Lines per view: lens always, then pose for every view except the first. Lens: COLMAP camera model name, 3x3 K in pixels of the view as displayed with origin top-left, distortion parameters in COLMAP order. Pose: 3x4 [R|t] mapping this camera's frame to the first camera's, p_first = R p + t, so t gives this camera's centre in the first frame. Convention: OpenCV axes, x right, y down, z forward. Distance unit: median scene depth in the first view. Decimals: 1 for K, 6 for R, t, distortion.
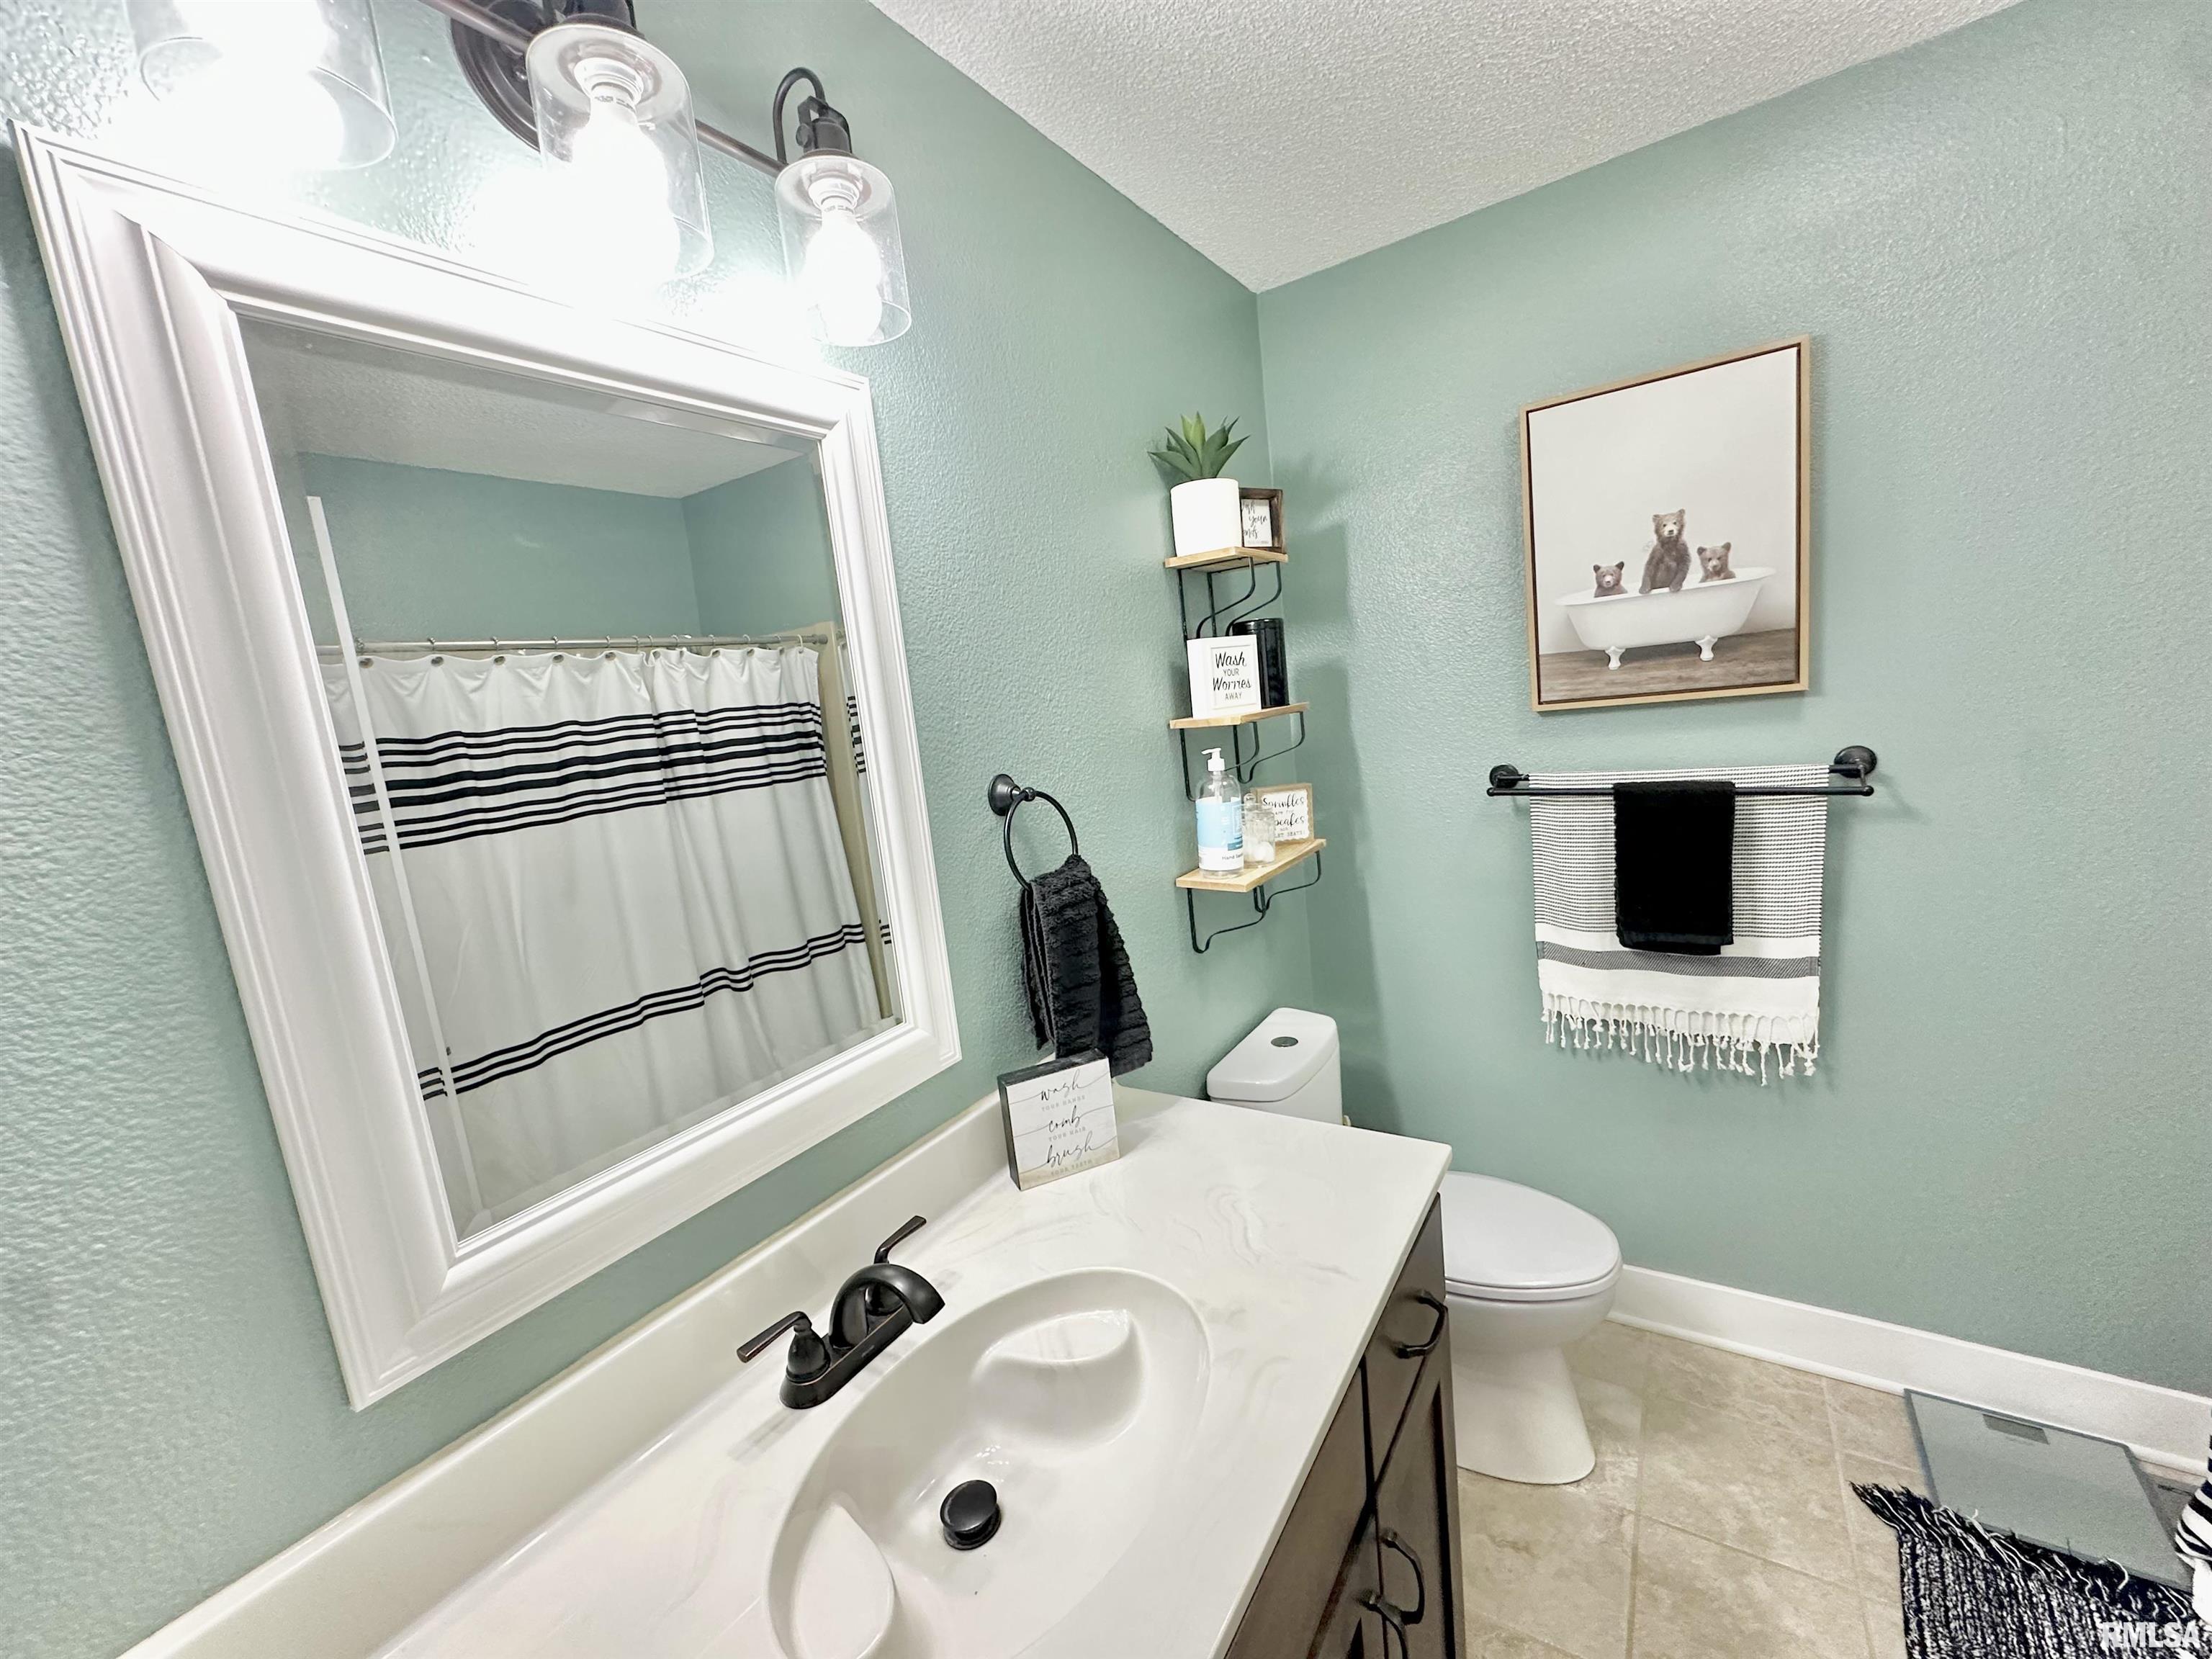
lens RADIAL K [[879.5, 0, 1104.8], [0, 879.5, 831.4], [0, 0, 1]] dist [-0.004963, 0.000777]
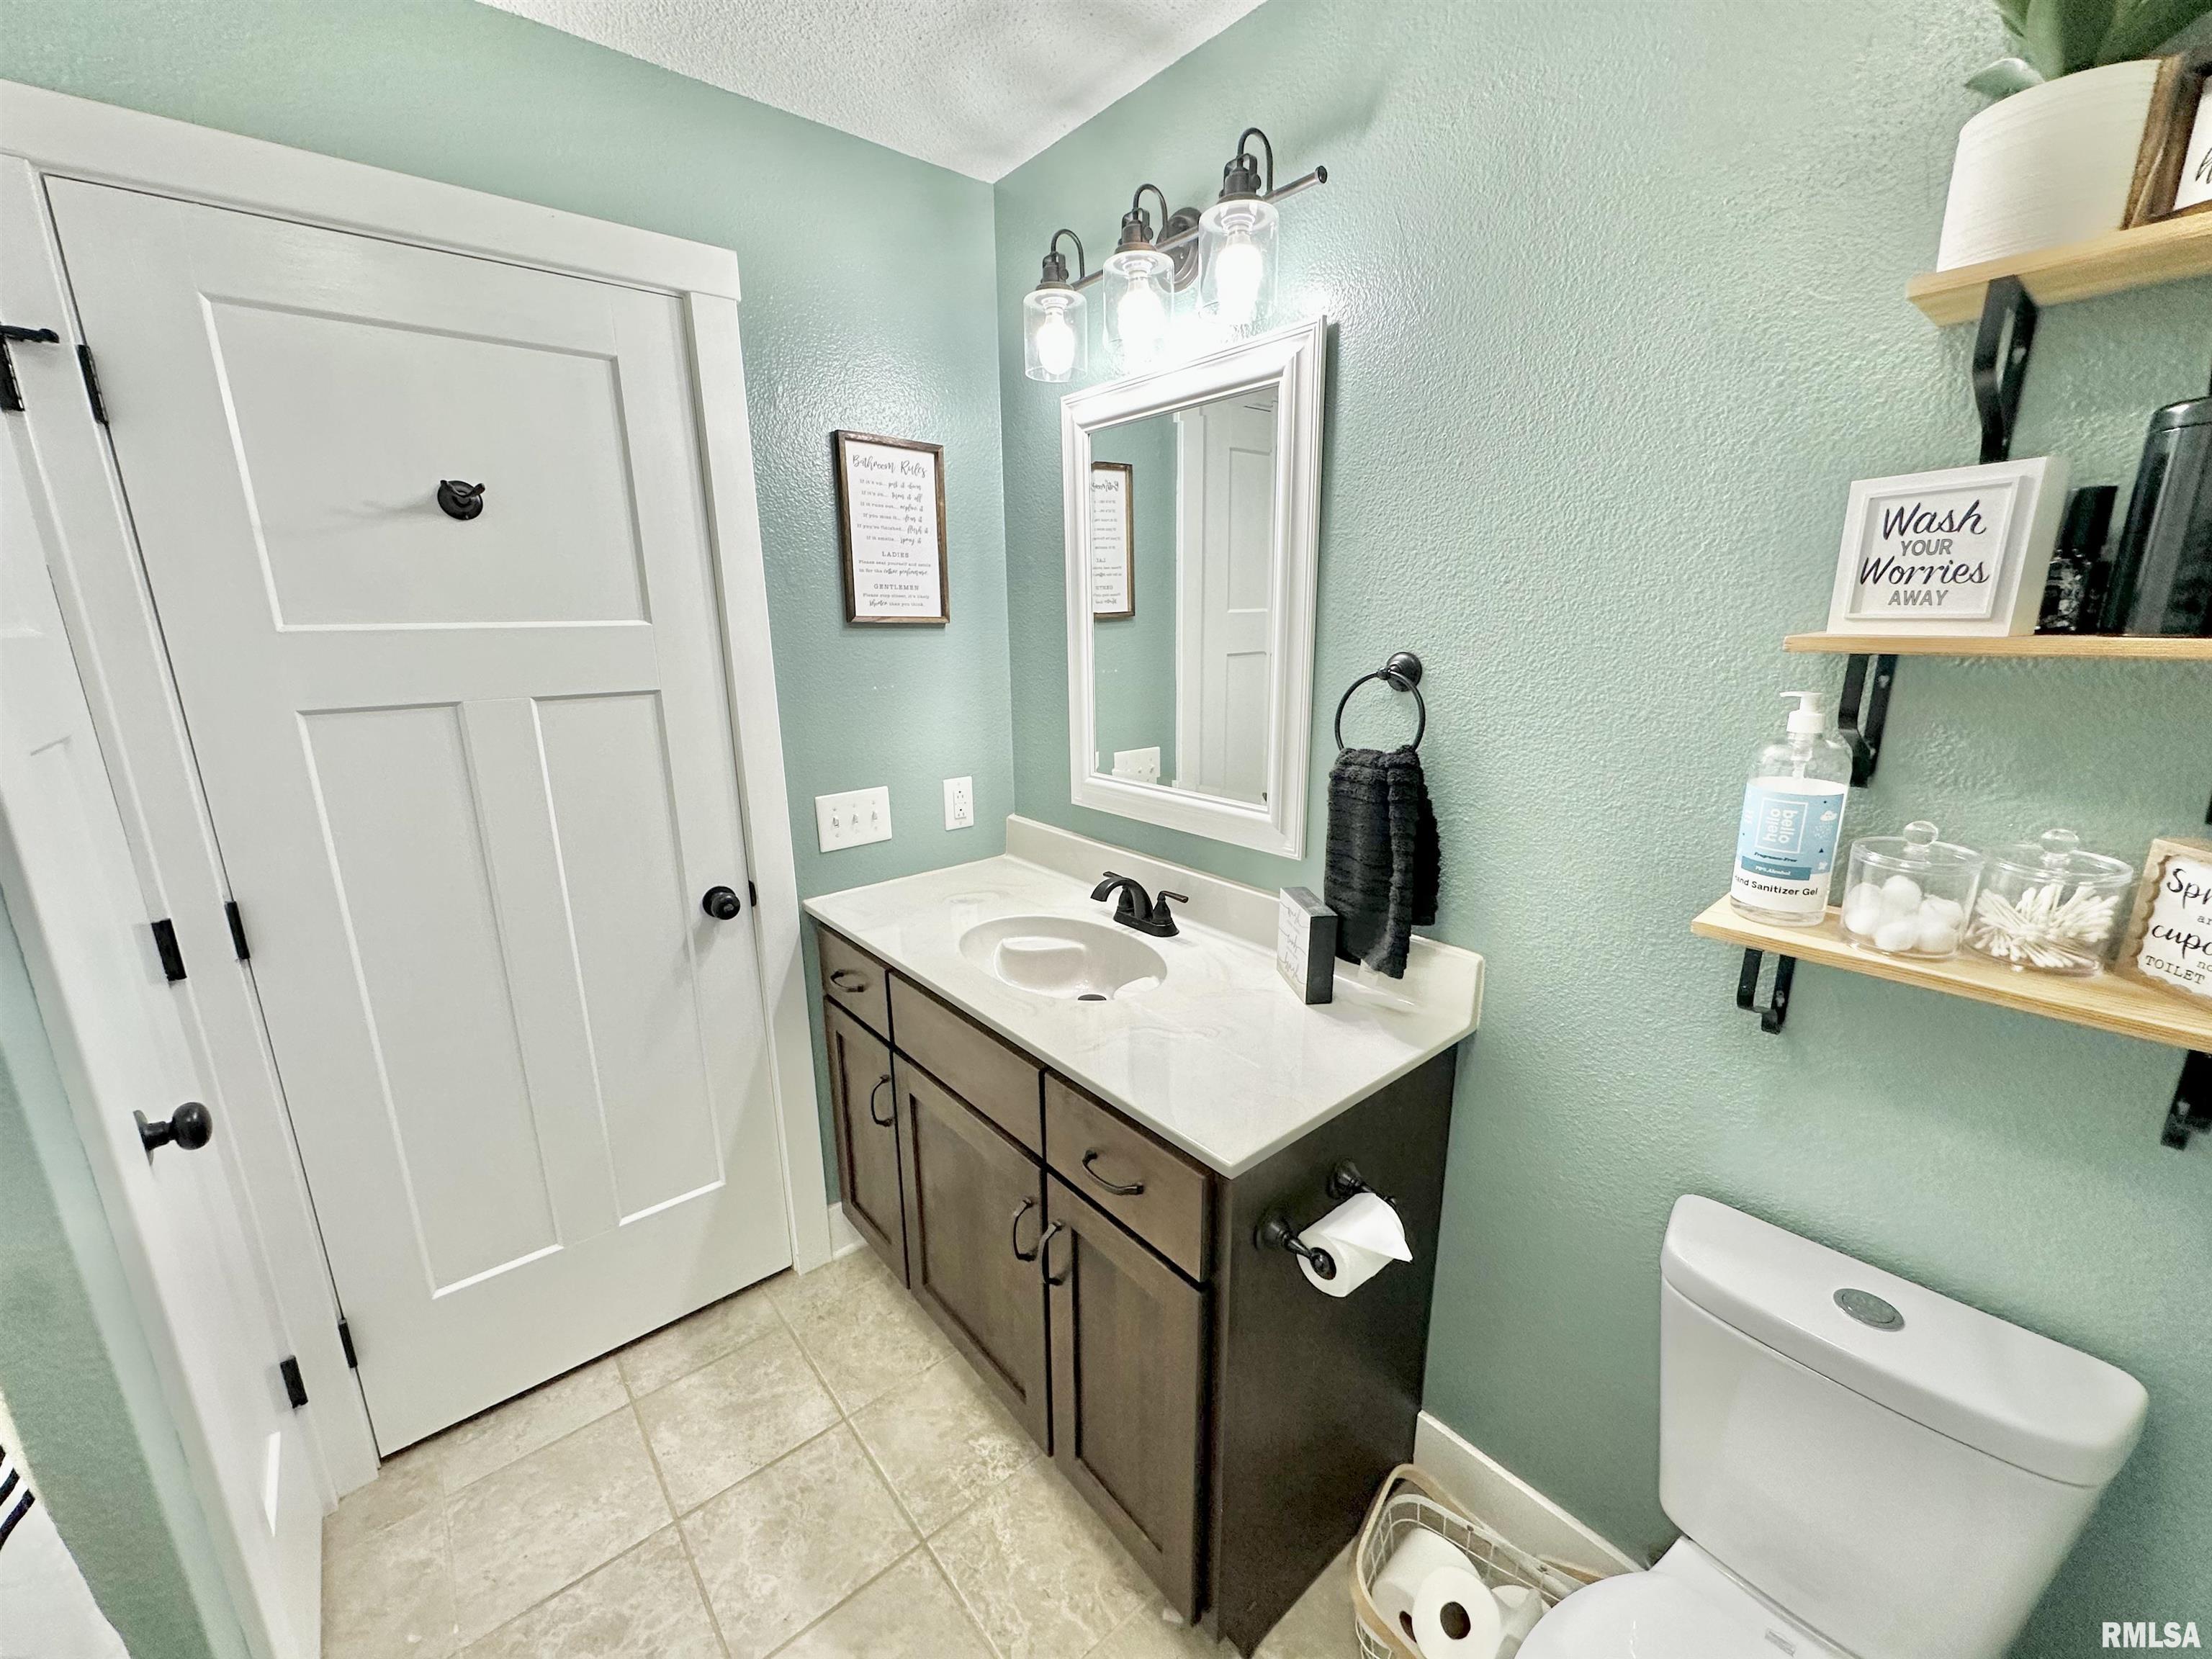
lens RADIAL K [[879.5, 0, 1104.8], [0, 879.5, 831.4], [0, 0, 1]] dist [-0.004963, 0.000777]
pose [[-0.282883, 0.339948, -0.896891, 1.067592], [-0.102232, 0.919072, 0.380599, -0.246065], [0.953691, 0.199356, -0.225236, 0.998097]]
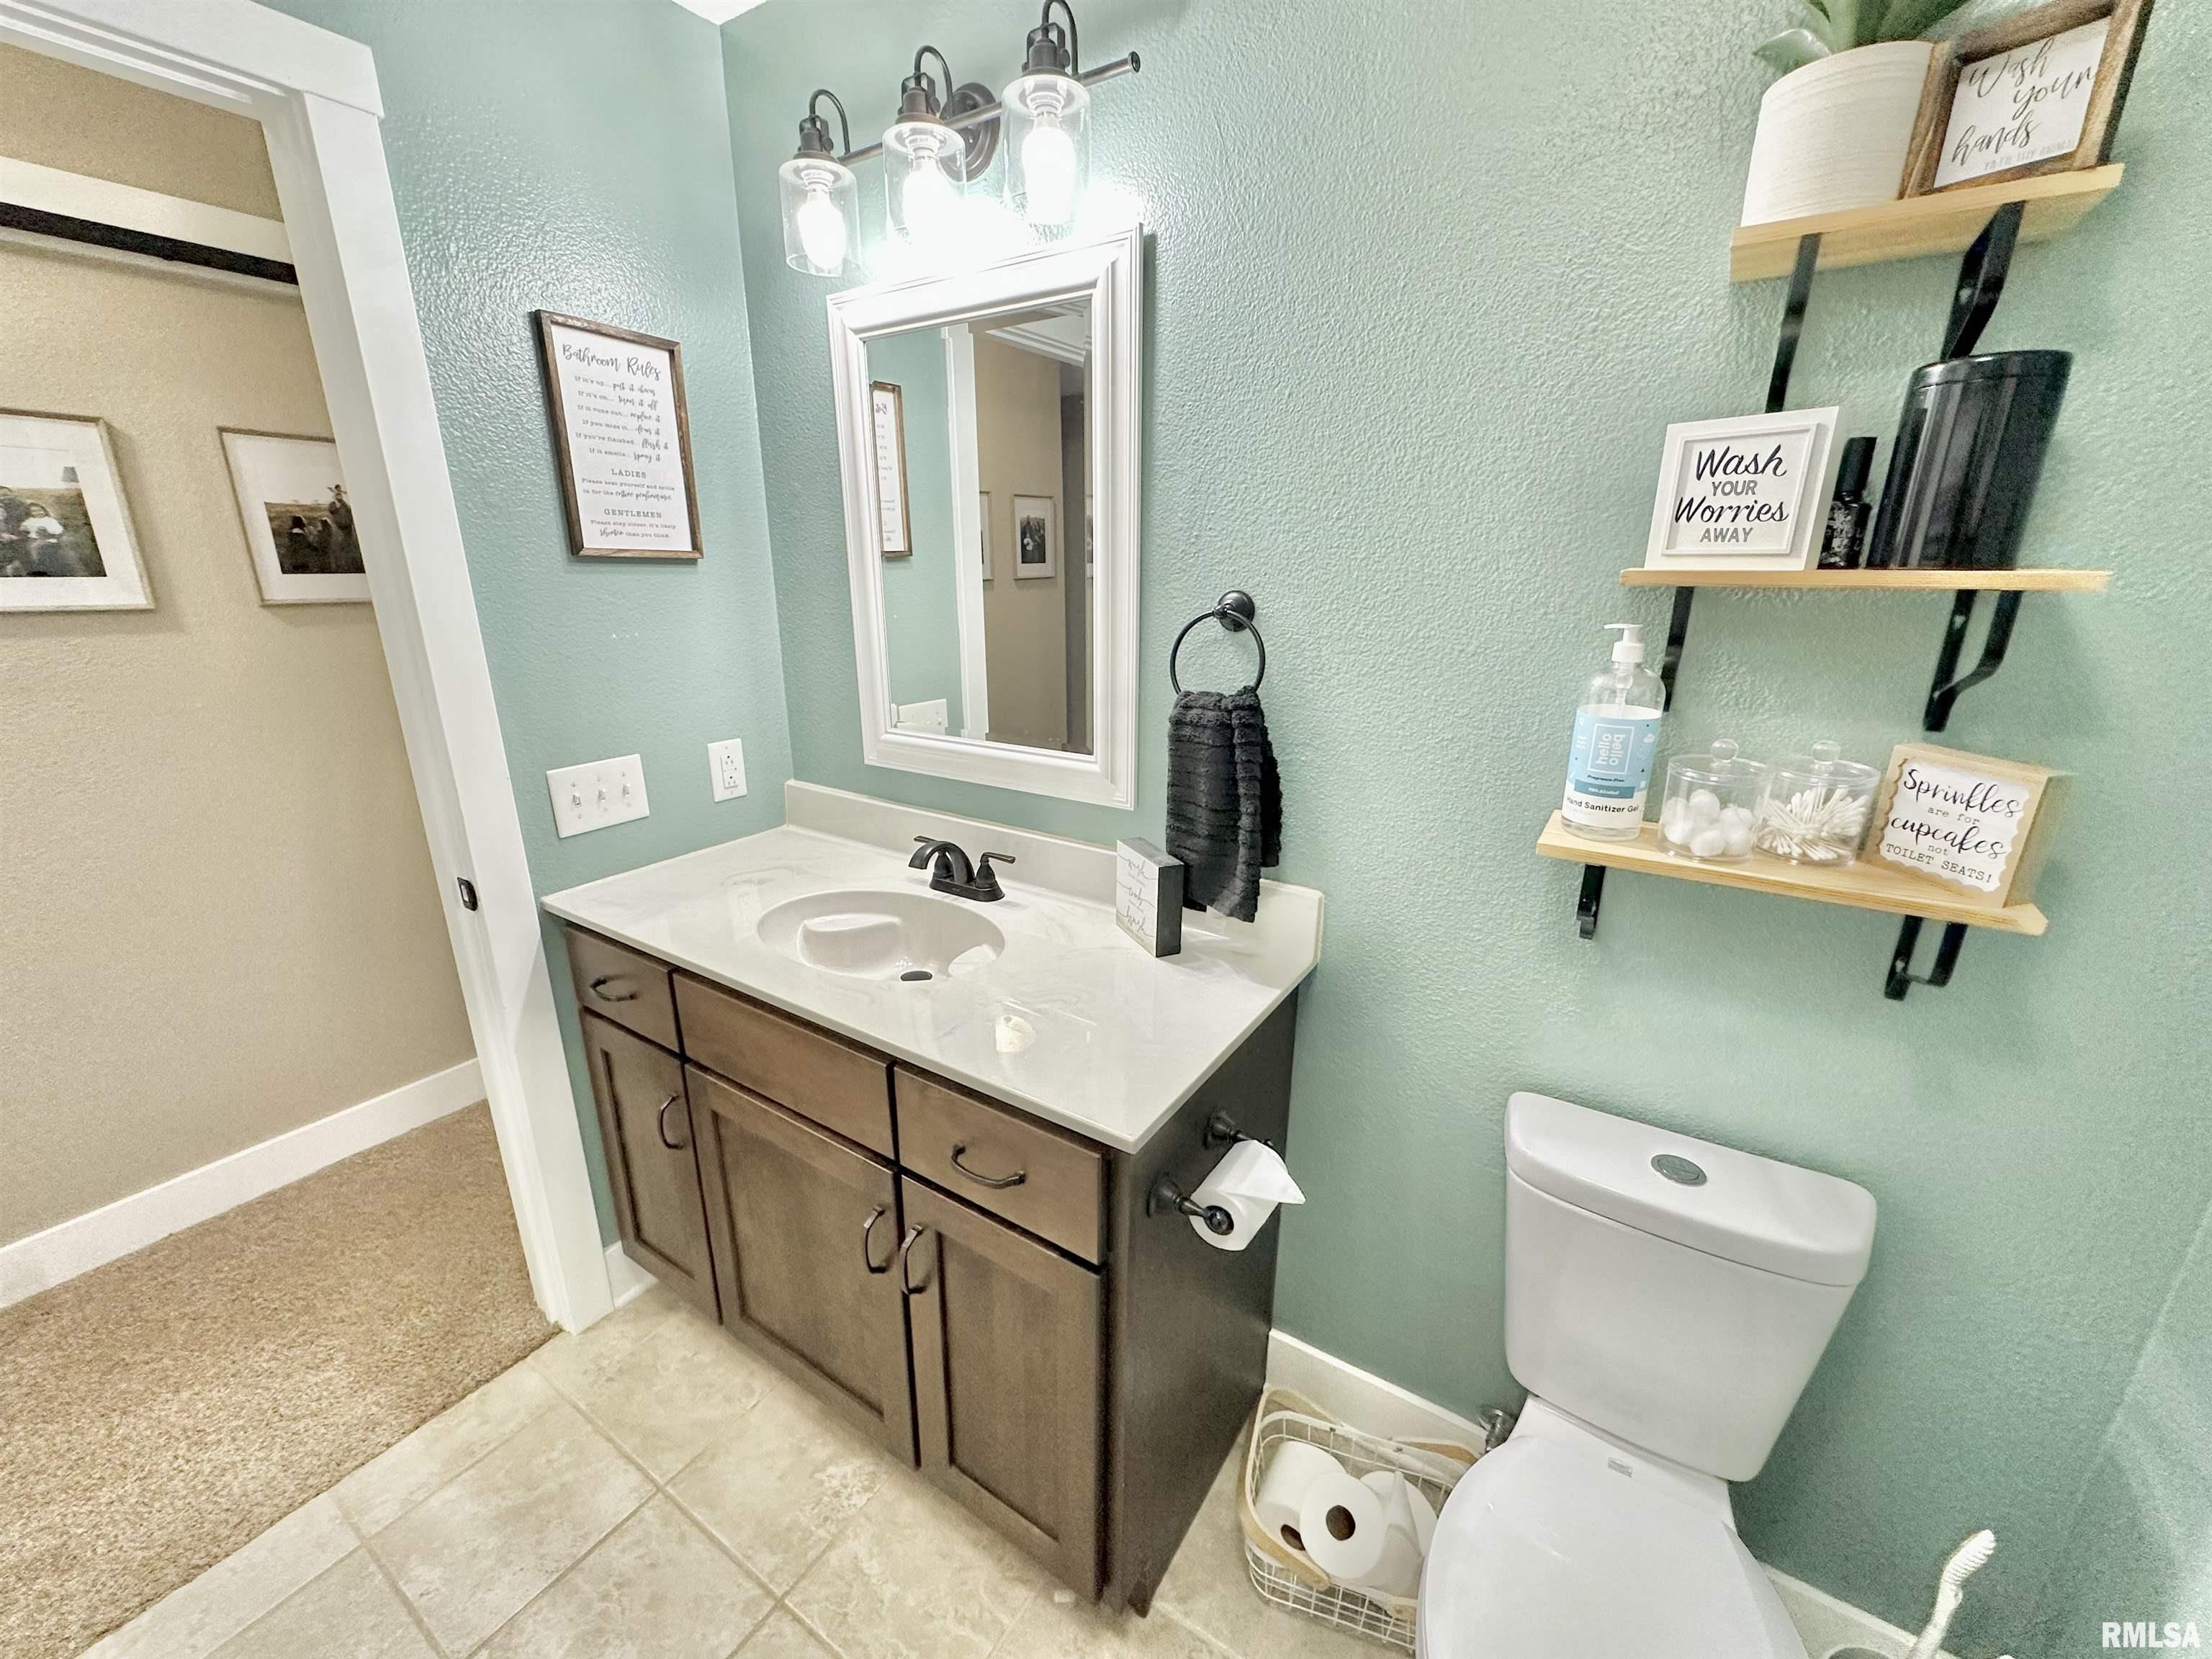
lens RADIAL K [[879.5, 0, 1104.8], [0, 879.5, 831.4], [0, 0, 1]] dist [-0.004963, 0.000777]
pose [[0.004489, 0.396132, -0.918182, 1.000875], [-0.154074, 0.907502, 0.390771, -0.199120], [0.988049, 0.139714, 0.065108, 0.872450]]
